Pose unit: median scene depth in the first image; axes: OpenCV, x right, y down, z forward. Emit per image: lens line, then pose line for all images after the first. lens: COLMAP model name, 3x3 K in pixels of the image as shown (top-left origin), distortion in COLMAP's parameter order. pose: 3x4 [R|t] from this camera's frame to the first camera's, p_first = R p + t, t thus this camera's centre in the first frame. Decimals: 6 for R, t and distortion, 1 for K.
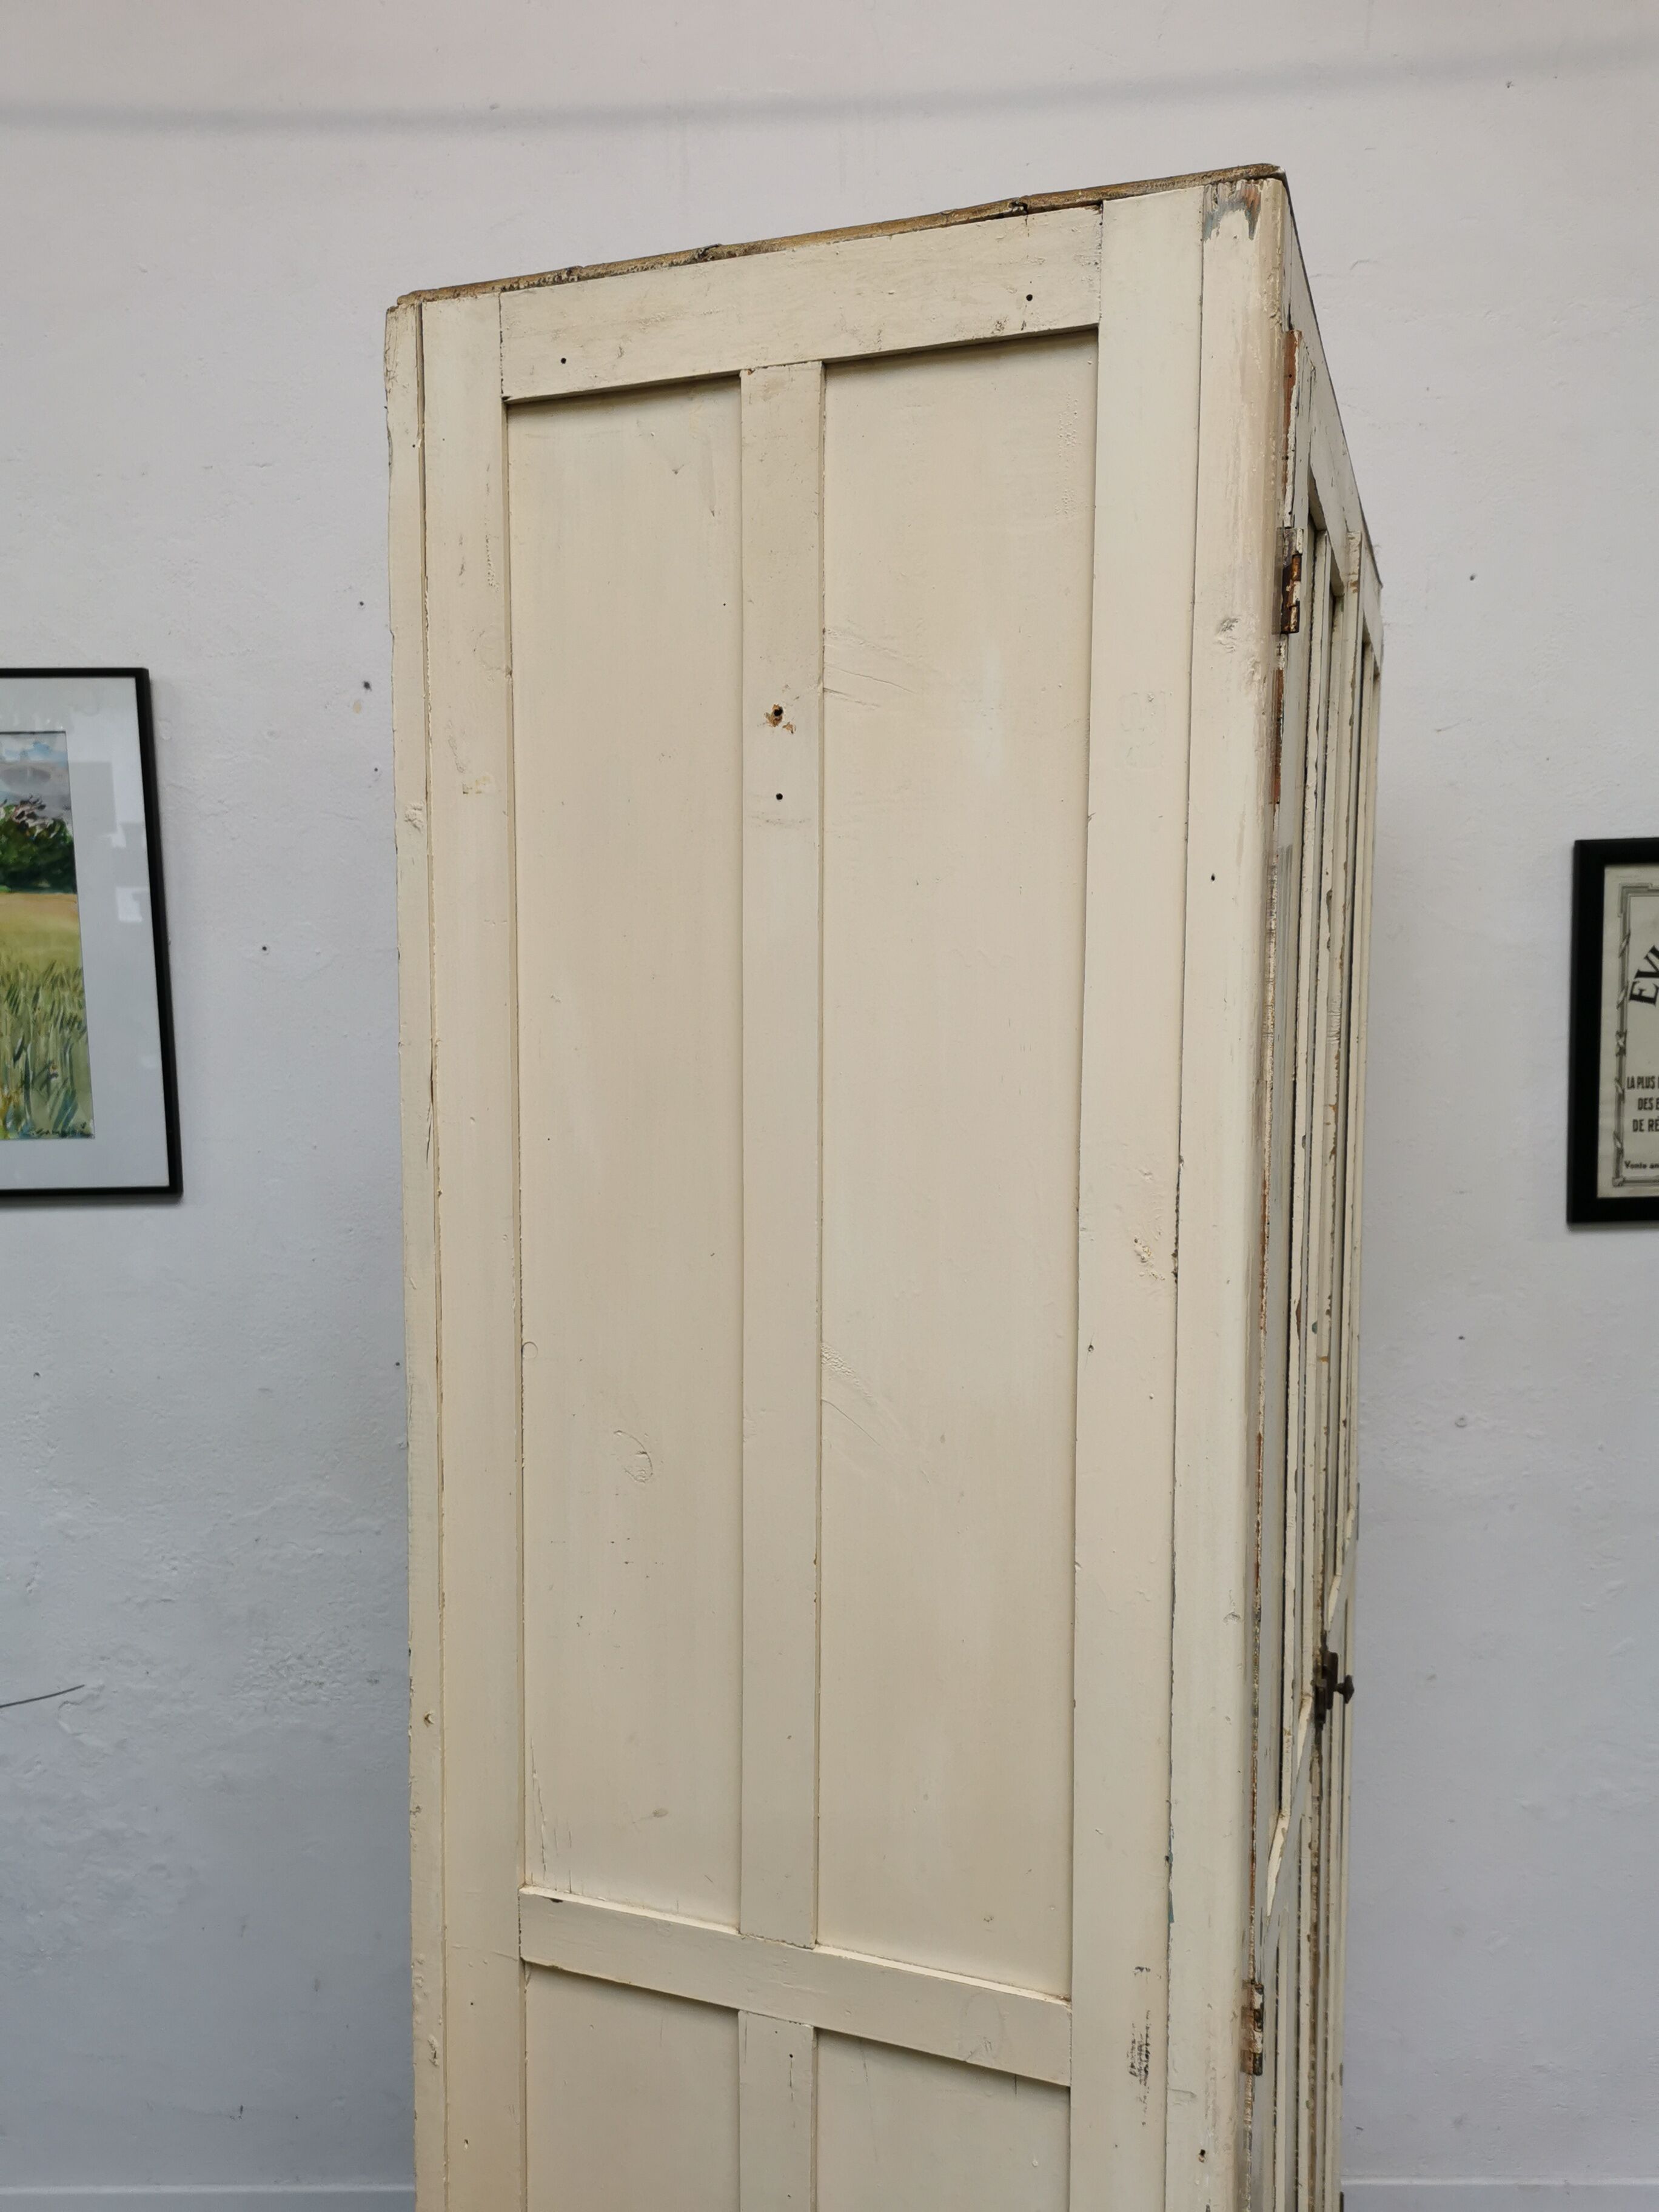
lens RADIAL K [[1707.6, 0, 818.4], [0, 1707.6, 1092.4], [0, 0, 1]] dist [0.065240, -0.059509]
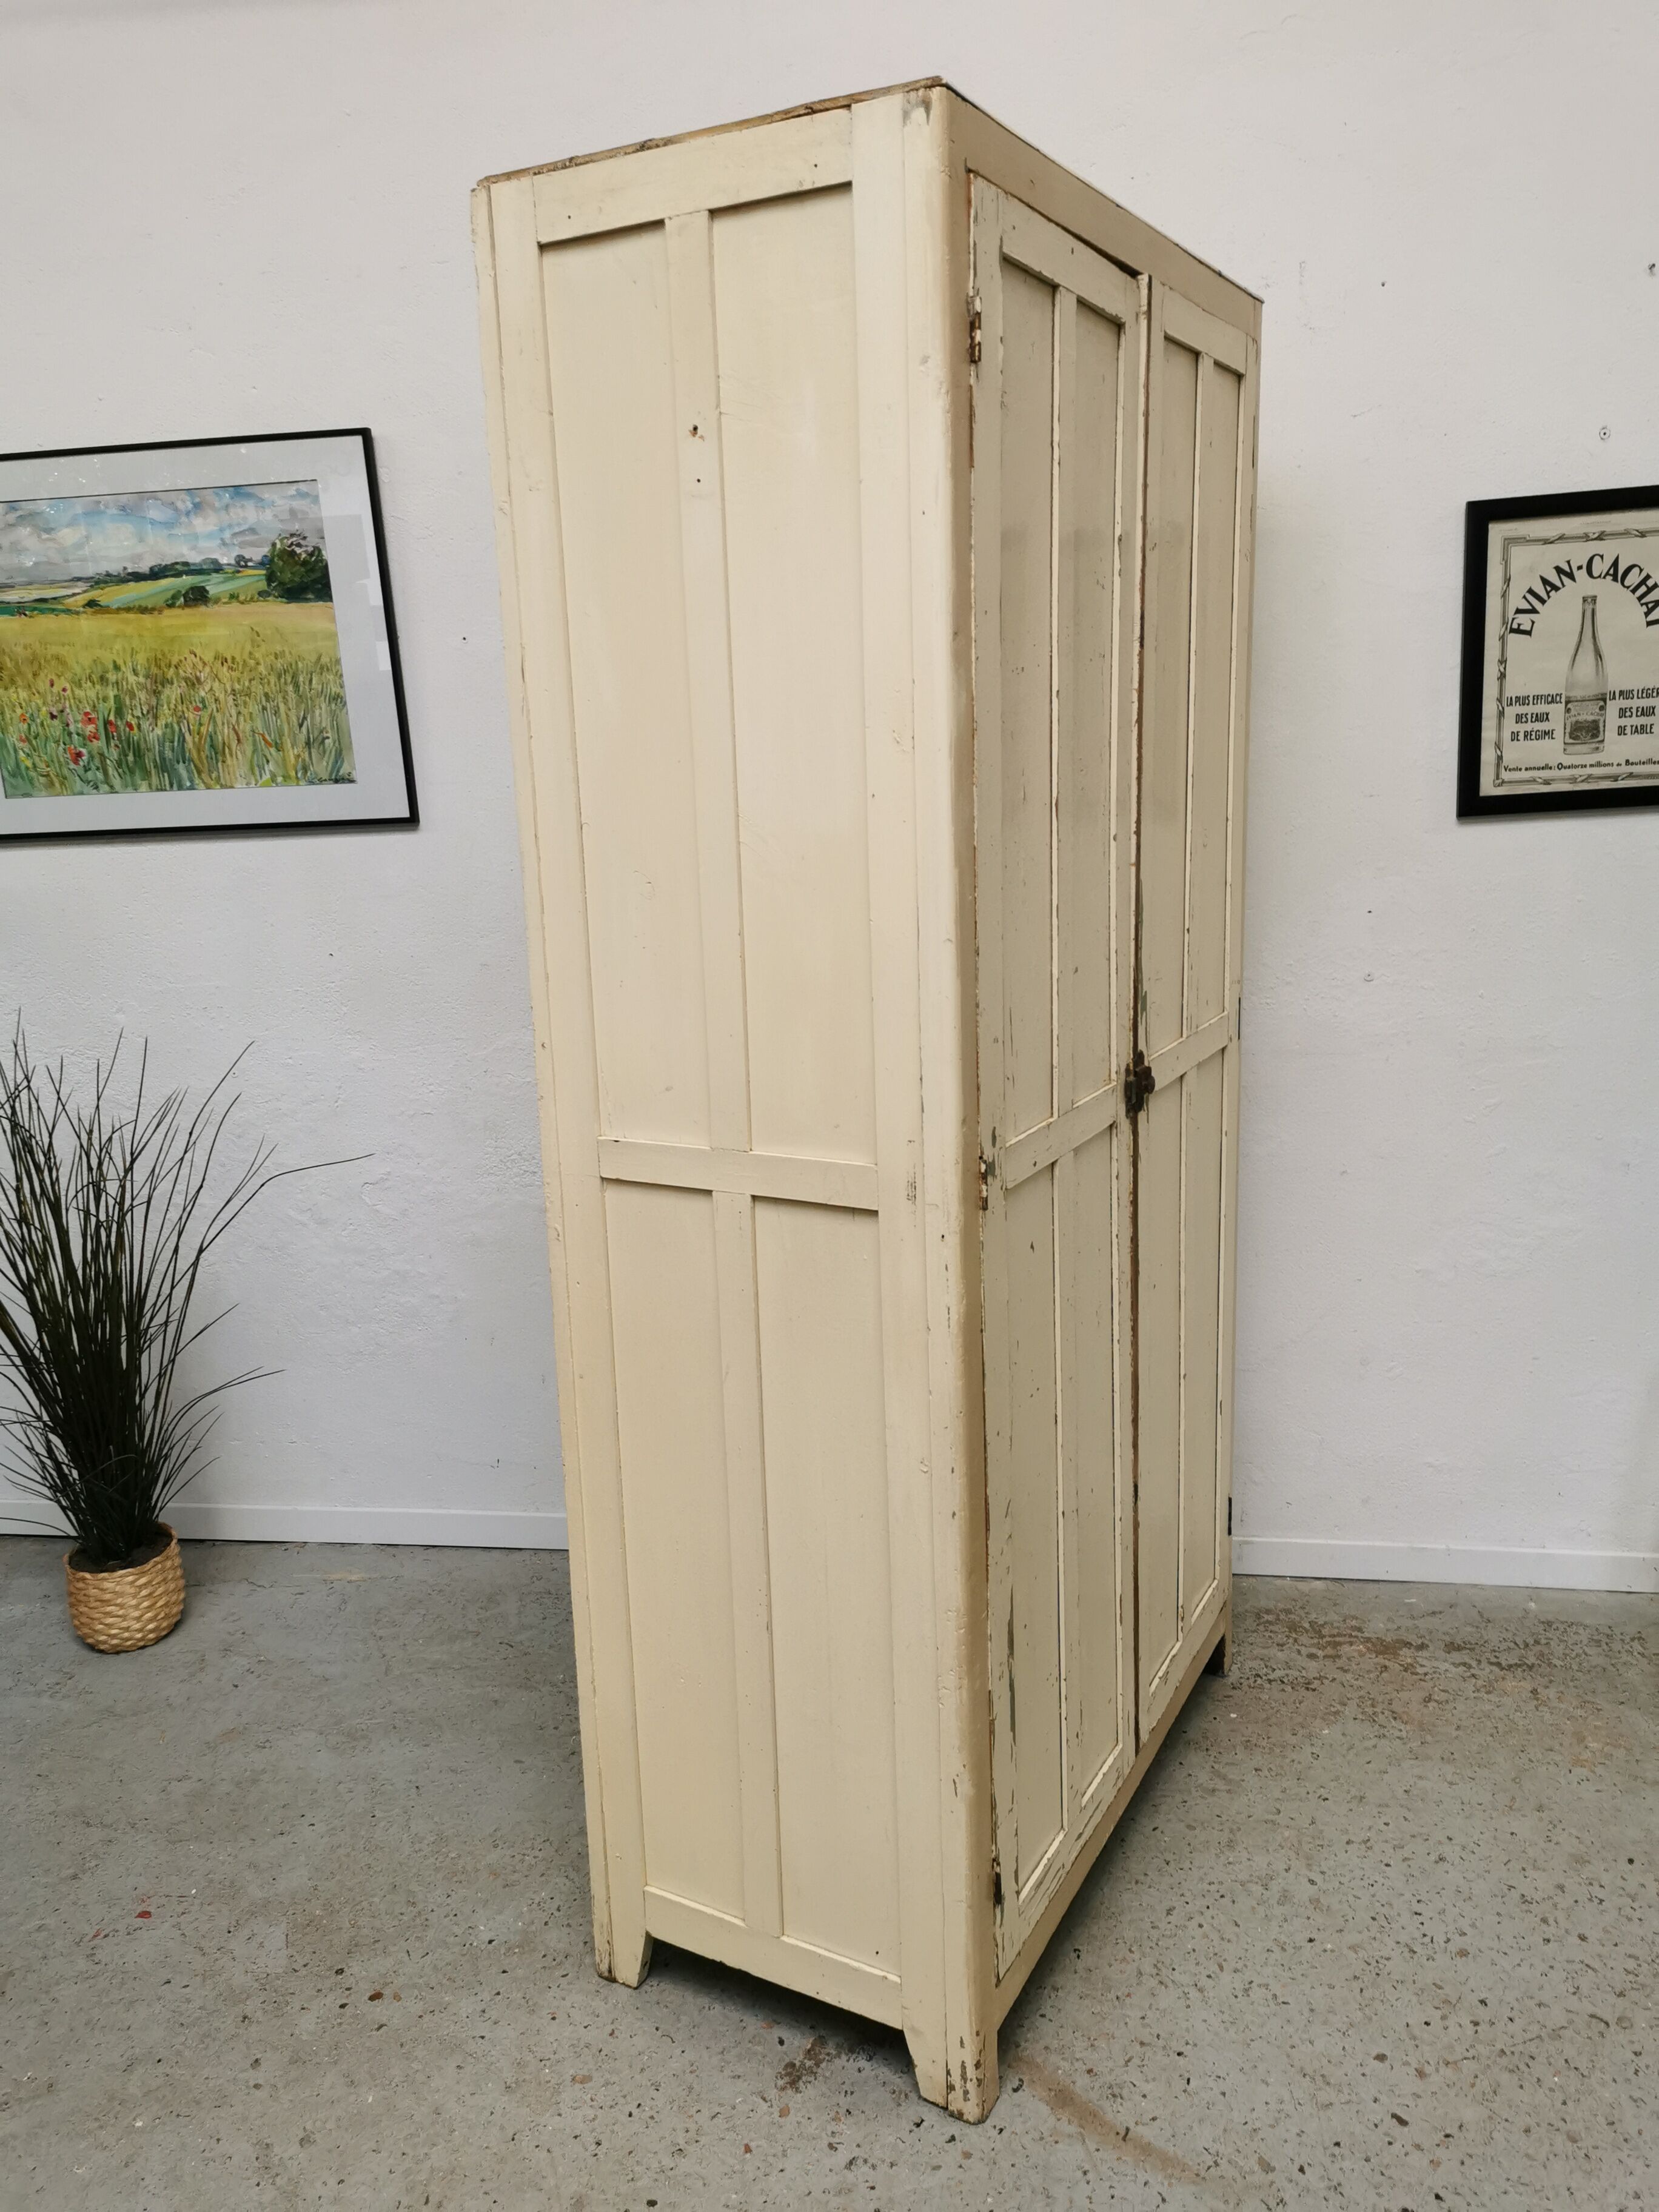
lens RADIAL K [[1707.6, 0, 820.6], [0, 1707.6, 1103.4], [0, 0, 1]] dist [0.065240, -0.059509]
pose [[0.988484, -0.001570, -0.151316, 0.164904], [0.023546, 0.989363, 0.143551, 0.092508], [0.149481, -0.145461, 0.978006, -0.350786]]
